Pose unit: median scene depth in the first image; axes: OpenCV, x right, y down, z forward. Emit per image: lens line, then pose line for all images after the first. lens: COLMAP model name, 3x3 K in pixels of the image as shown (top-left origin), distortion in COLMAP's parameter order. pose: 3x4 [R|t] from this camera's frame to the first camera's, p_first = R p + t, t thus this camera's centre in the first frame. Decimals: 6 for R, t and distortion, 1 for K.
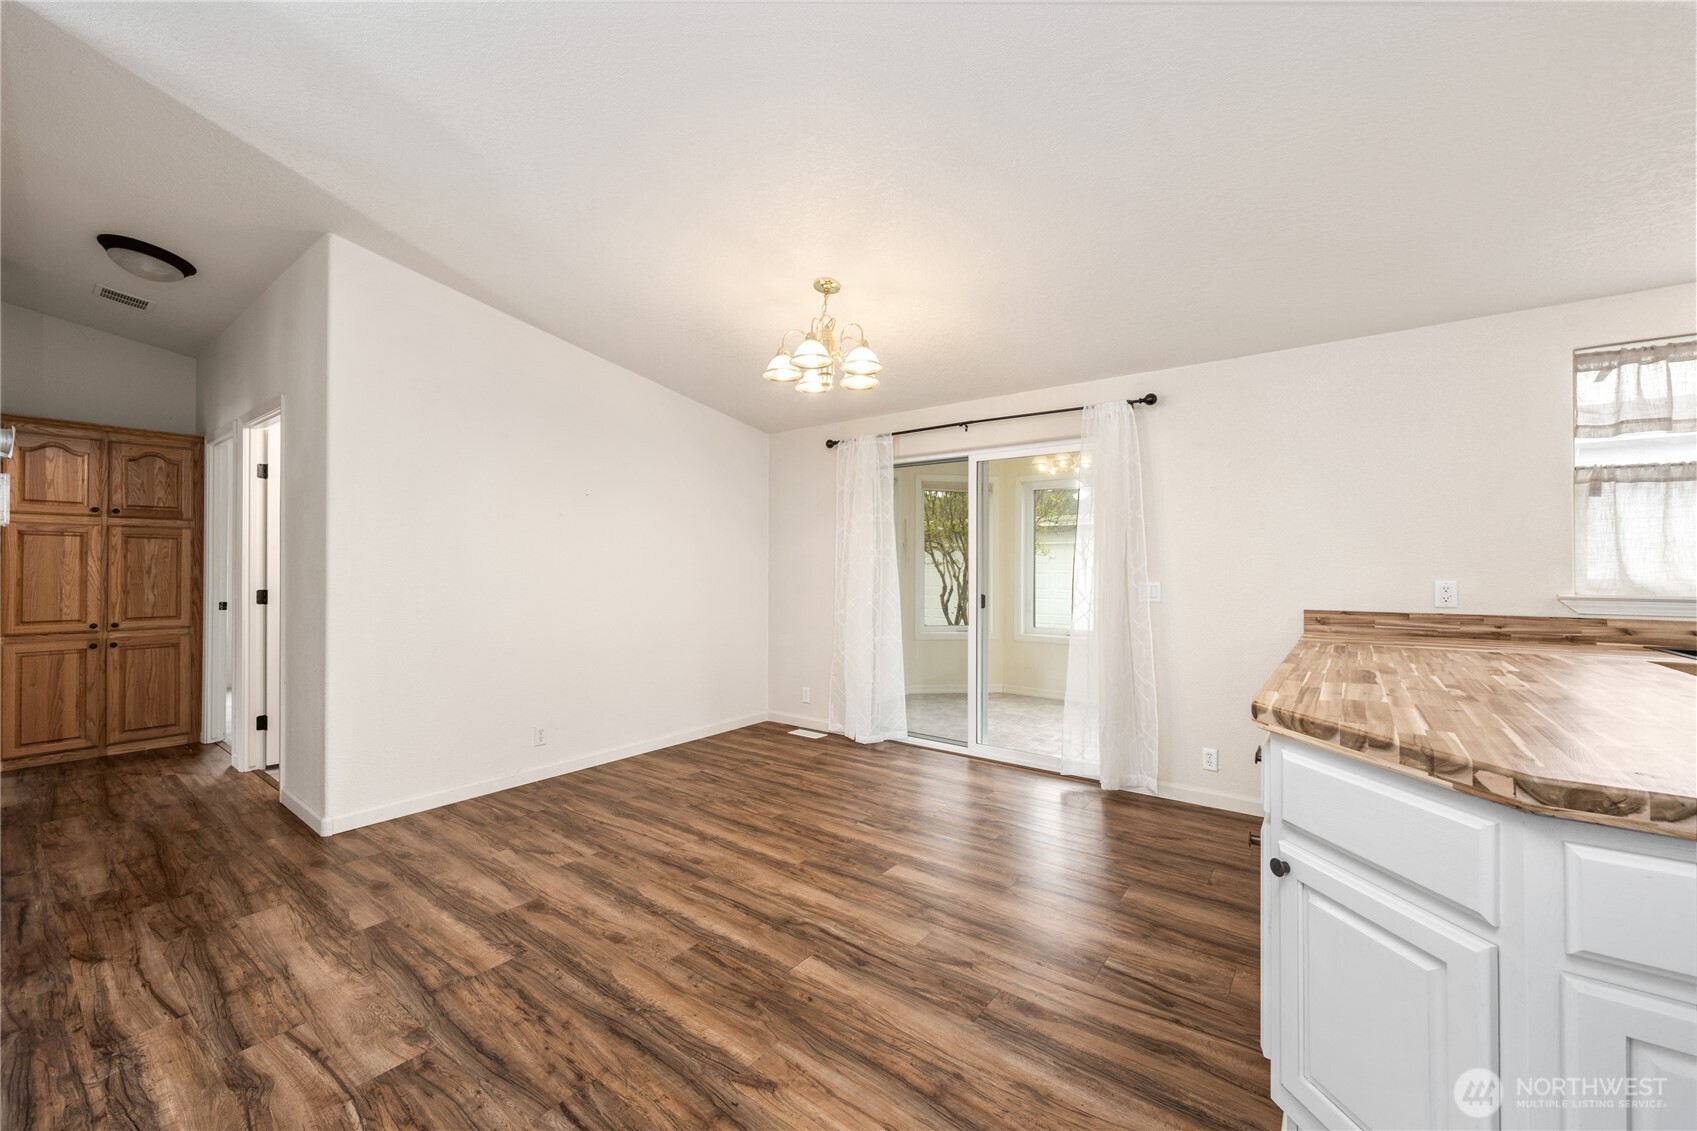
lens RADIAL K [[662.0, 0, 861.6], [0, 662.0, 551.2], [0, 0, 1]] dist [0.000465, -0.000254]
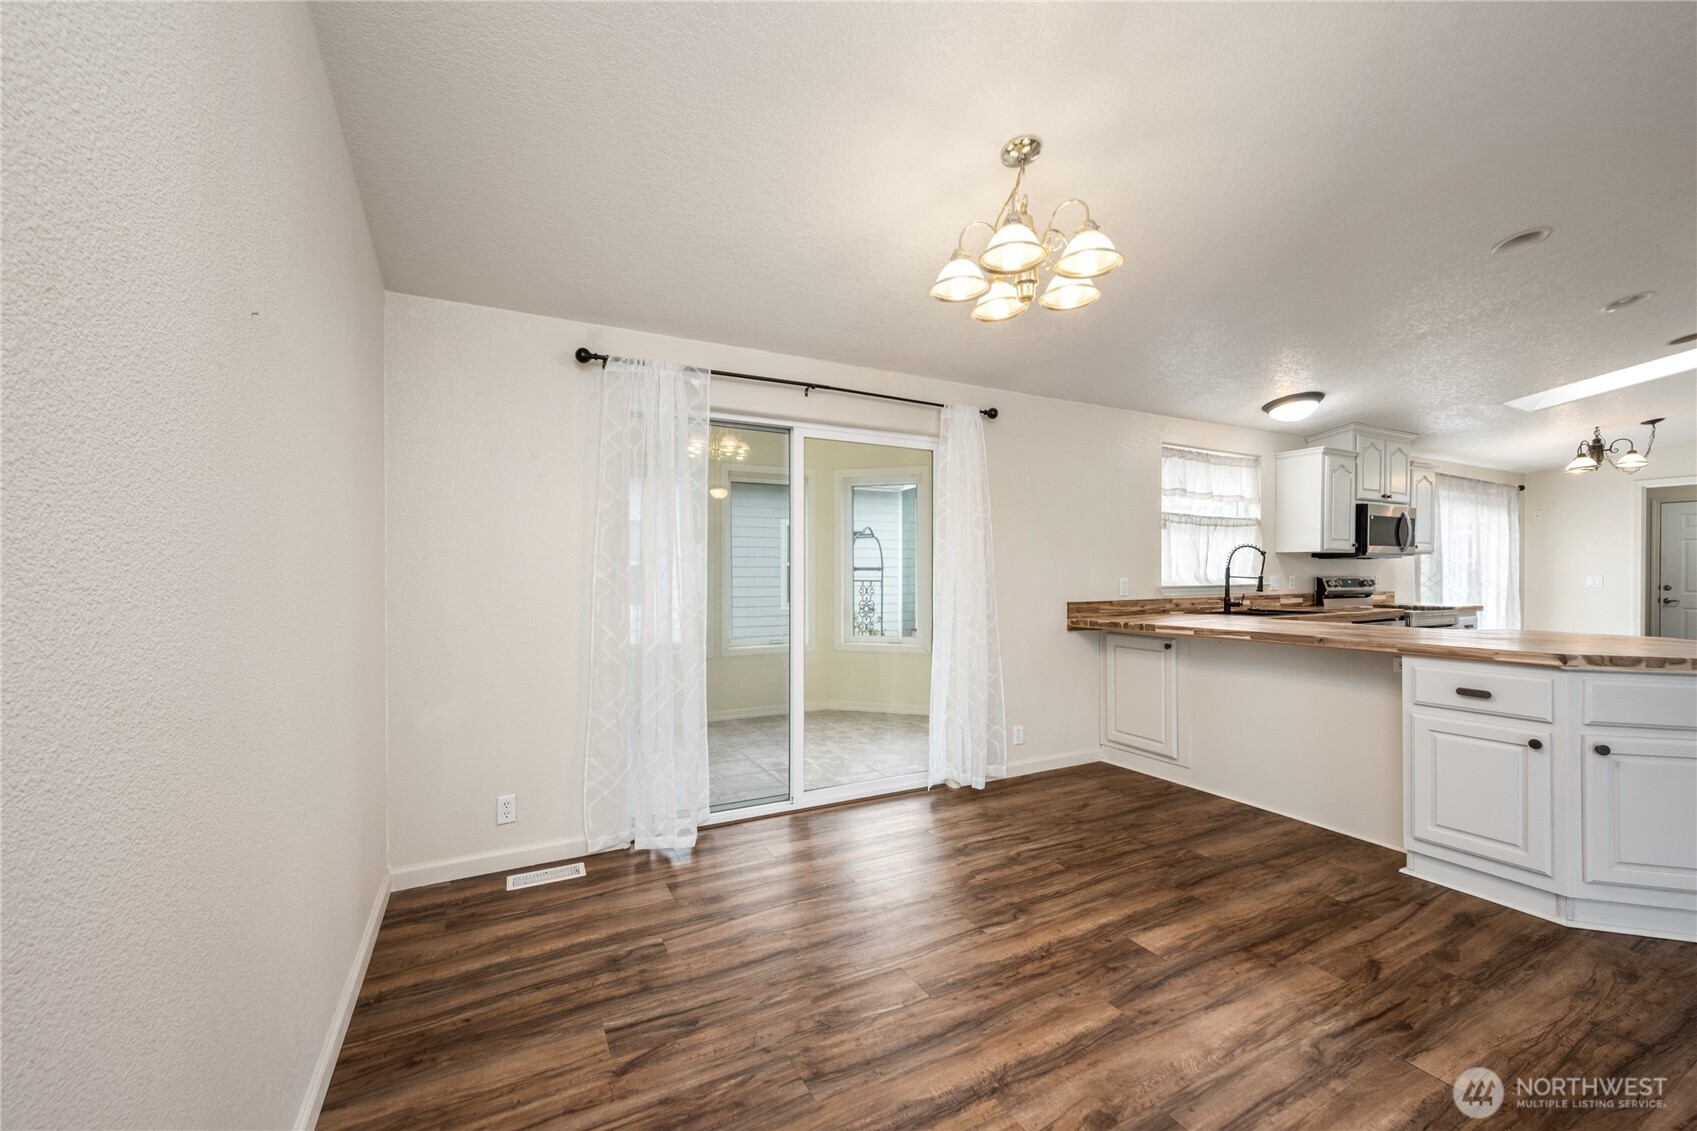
lens RADIAL K [[662.0, 0, 844.3], [0, 662.0, 569.5], [0, 0, 1]] dist [0.000465, -0.000254]
pose [[0.441688, 0.000366, 0.897169, -0.731735], [-0.019113, 0.999777, 0.009002, 0.021076], [-0.896965, -0.021124, 0.441596, 0.857239]]
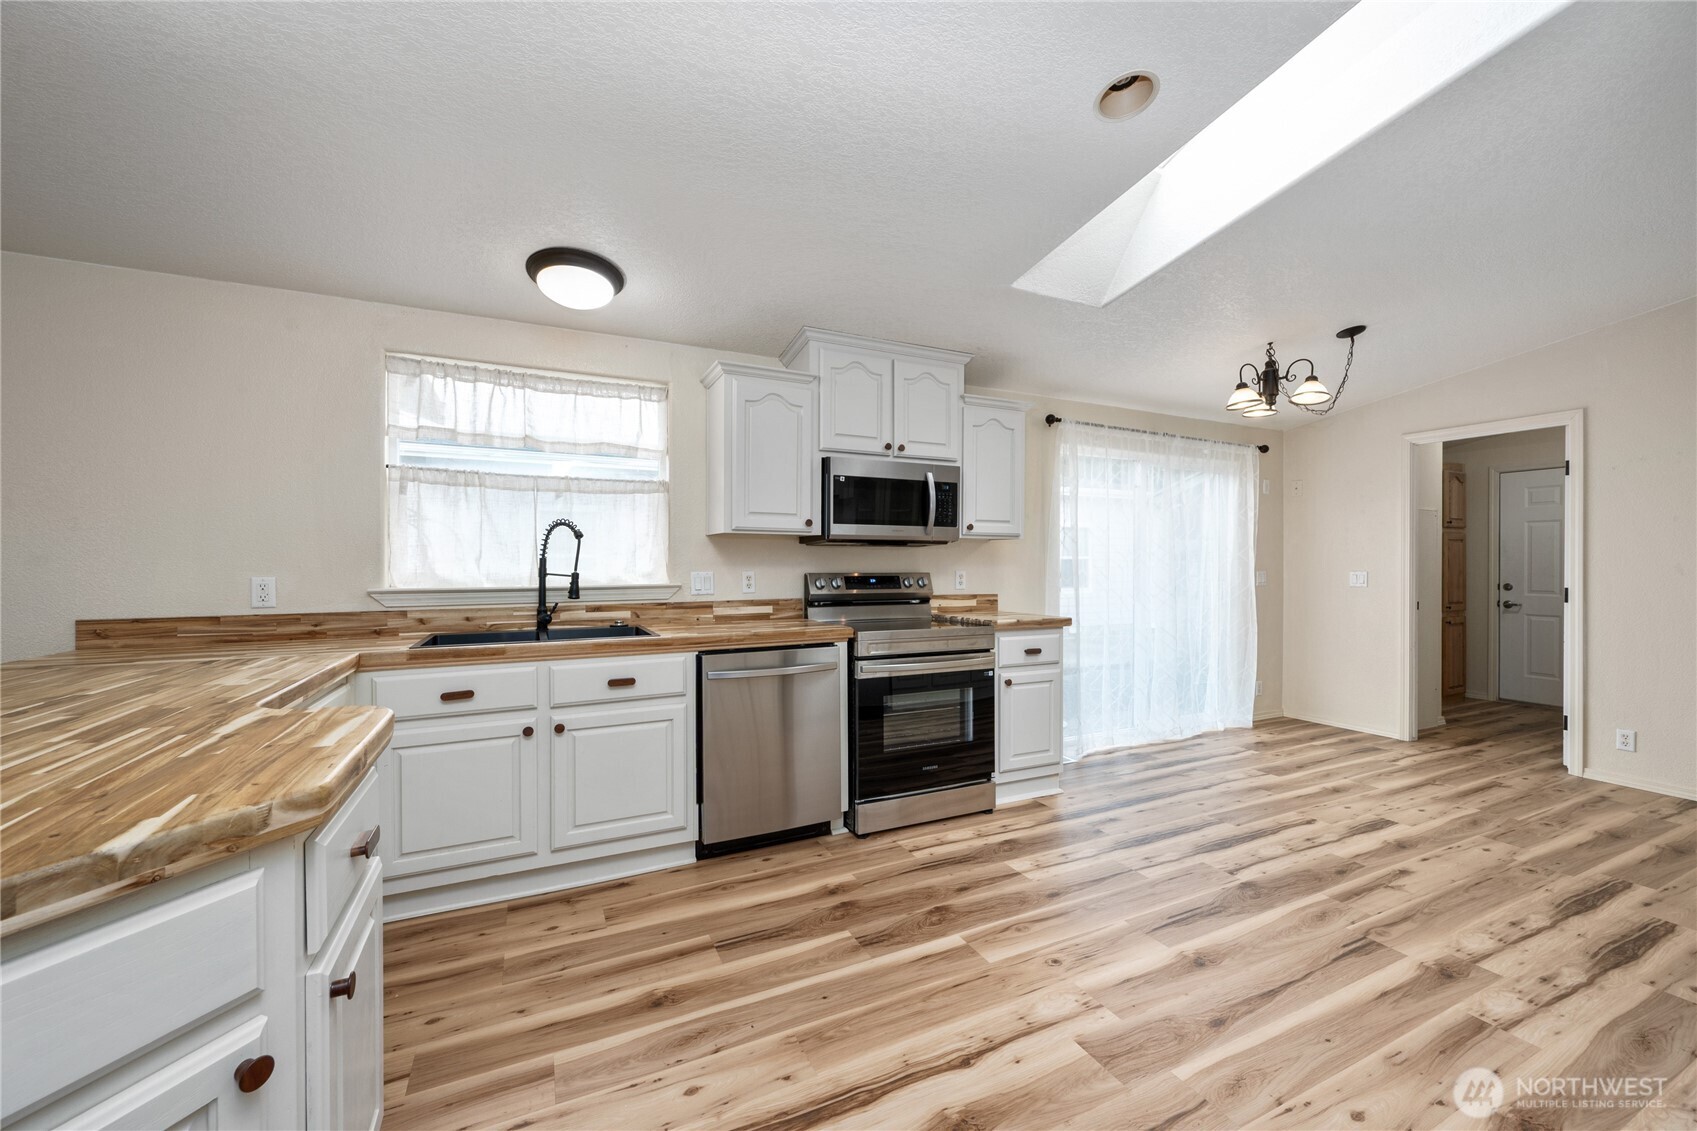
lens RADIAL K [[662.0, 0, 844.6], [0, 662.0, 567.2], [0, 0, 1]] dist [0.000465, -0.000254]
pose [[0.468336, -0.006182, 0.883529, 0.438026], [-0.019081, 0.999672, 0.017109, 0.000810], [-0.883344, -0.024871, 0.468064, -0.100707]]
